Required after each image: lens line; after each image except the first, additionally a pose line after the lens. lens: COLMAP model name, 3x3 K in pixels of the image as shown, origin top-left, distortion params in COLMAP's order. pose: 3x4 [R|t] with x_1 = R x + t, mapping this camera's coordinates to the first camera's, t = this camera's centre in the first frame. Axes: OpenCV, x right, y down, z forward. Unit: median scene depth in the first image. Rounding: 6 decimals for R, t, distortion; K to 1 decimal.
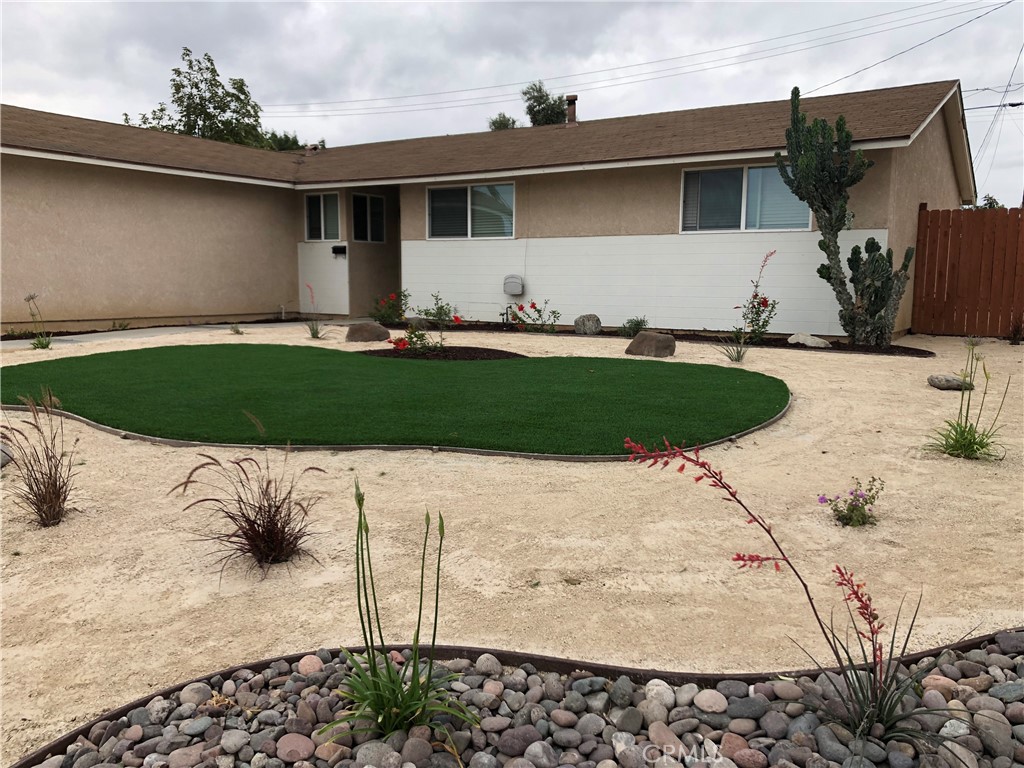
lens RADIAL K [[830.0, 0, 512.0], [0, 830.0, 384.0], [0, 0, 1]] dist [0.015184, 0.005910]
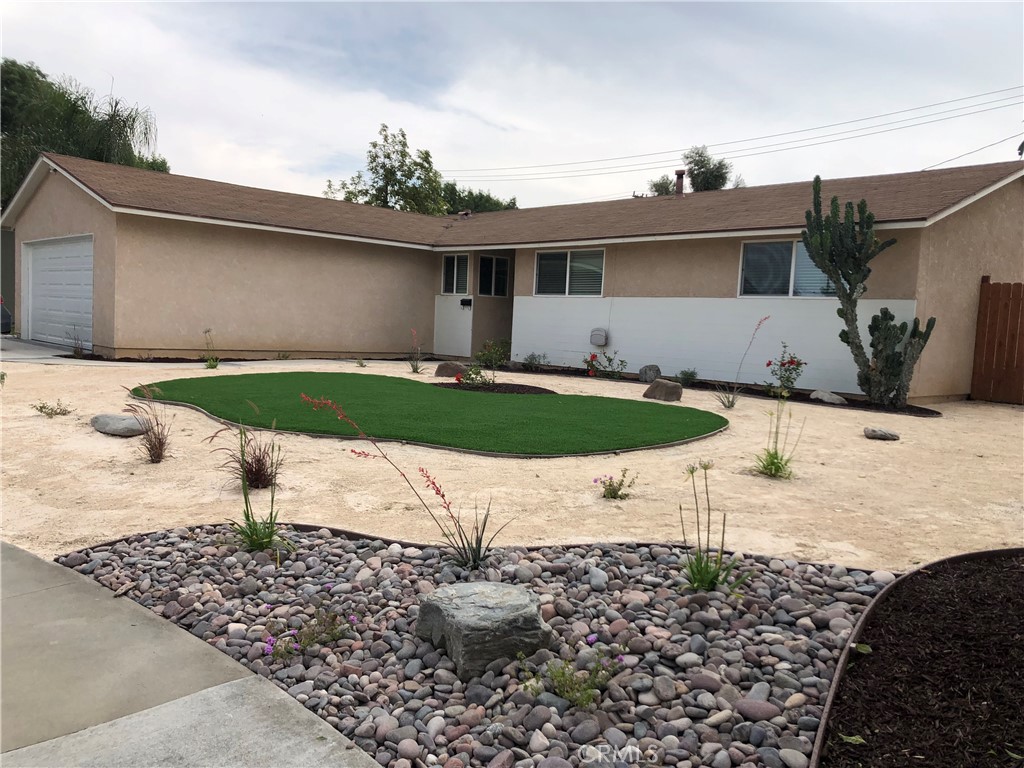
lens RADIAL K [[835.0, 0, 512.0], [0, 835.0, 384.0], [0, 0, 1]] dist [0.028098, -0.009610]
pose [[0.971588, 0.054235, -0.230383, 0.172926], [-0.068216, 0.996254, -0.053155, 0.016452], [0.226637, 0.067360, 0.971647, -0.162456]]
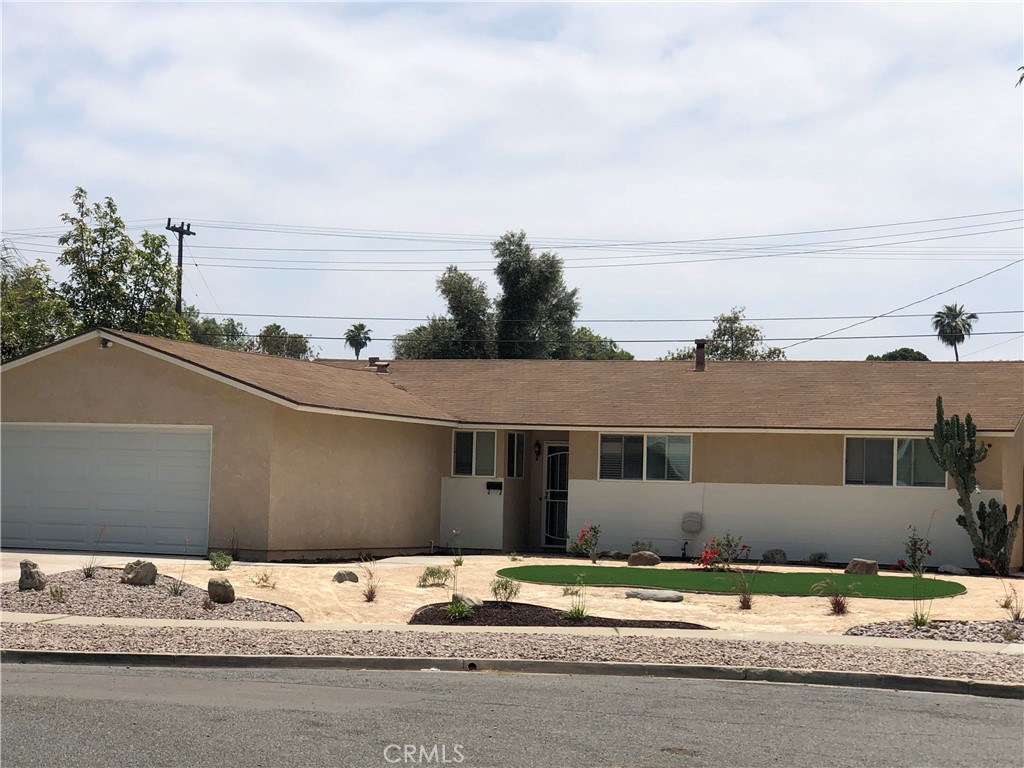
lens RADIAL K [[2082.8, 0, 512.0], [0, 2082.8, 384.0], [0, 0, 1]] dist [0.089382, 0.096898]
pose [[0.980431, 0.032760, 0.194117, -0.886950], [0.002833, 0.983607, -0.180304, 0.227715], [-0.196842, 0.177326, 0.964266, -1.917621]]
